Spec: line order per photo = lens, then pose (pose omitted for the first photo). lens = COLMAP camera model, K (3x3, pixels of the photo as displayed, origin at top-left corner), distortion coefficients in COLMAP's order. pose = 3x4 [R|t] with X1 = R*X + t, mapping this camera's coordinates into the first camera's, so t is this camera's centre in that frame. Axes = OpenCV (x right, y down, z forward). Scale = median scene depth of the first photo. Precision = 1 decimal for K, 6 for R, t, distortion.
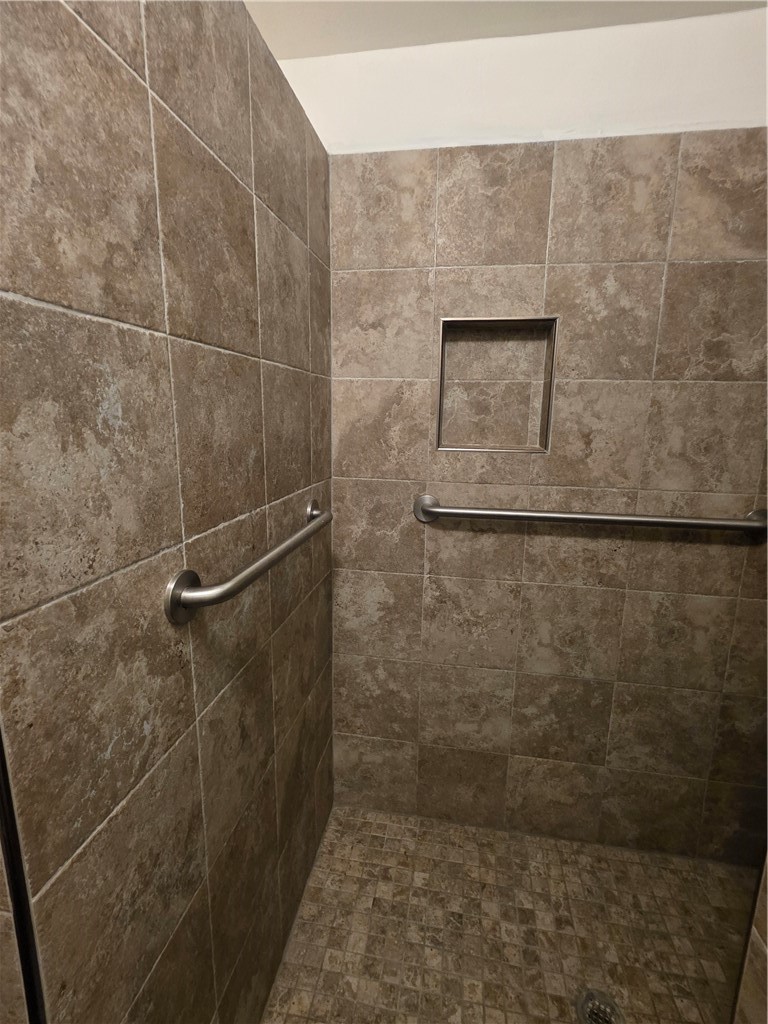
lens RADIAL K [[477.3, 0, 386.6], [0, 477.3, 503.3], [0, 0, 1]] dist [0.002702, -0.000200]
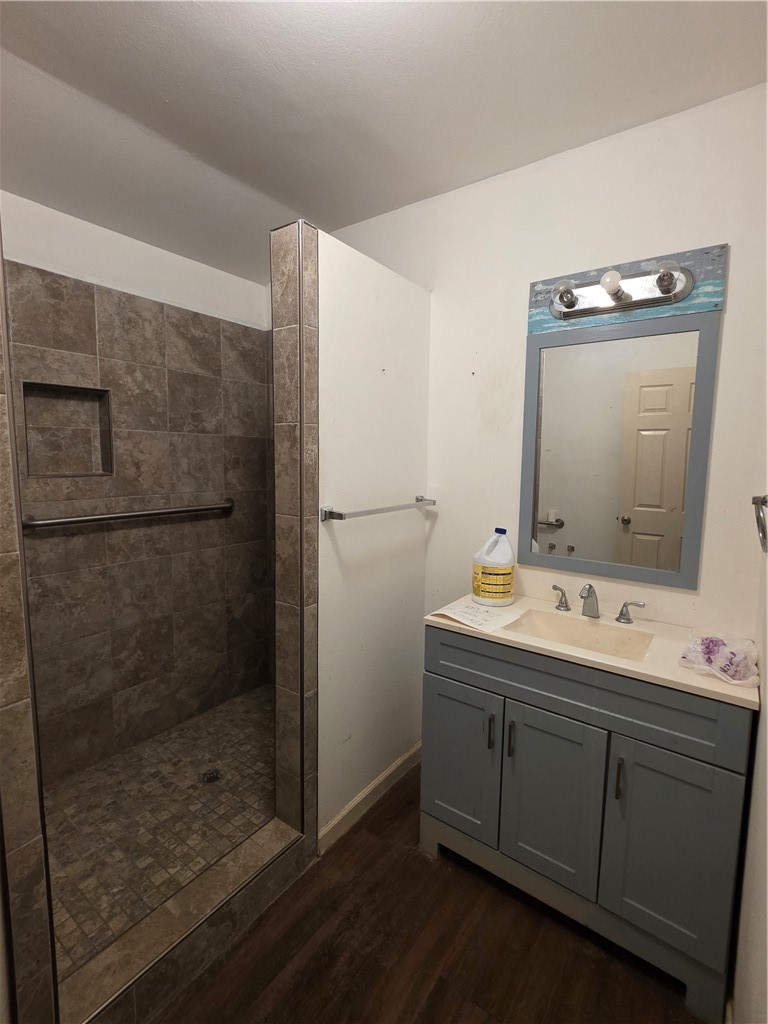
lens RADIAL K [[477.3, 0, 383.8], [0, 477.3, 506.9], [0, 0, 1]] dist [0.002702, -0.000200]
pose [[0.463852, -0.105028, 0.879665, -0.614593], [0.161739, 0.986299, 0.032474, 0.083255], [-0.871023, 0.127213, 0.474484, -0.466261]]
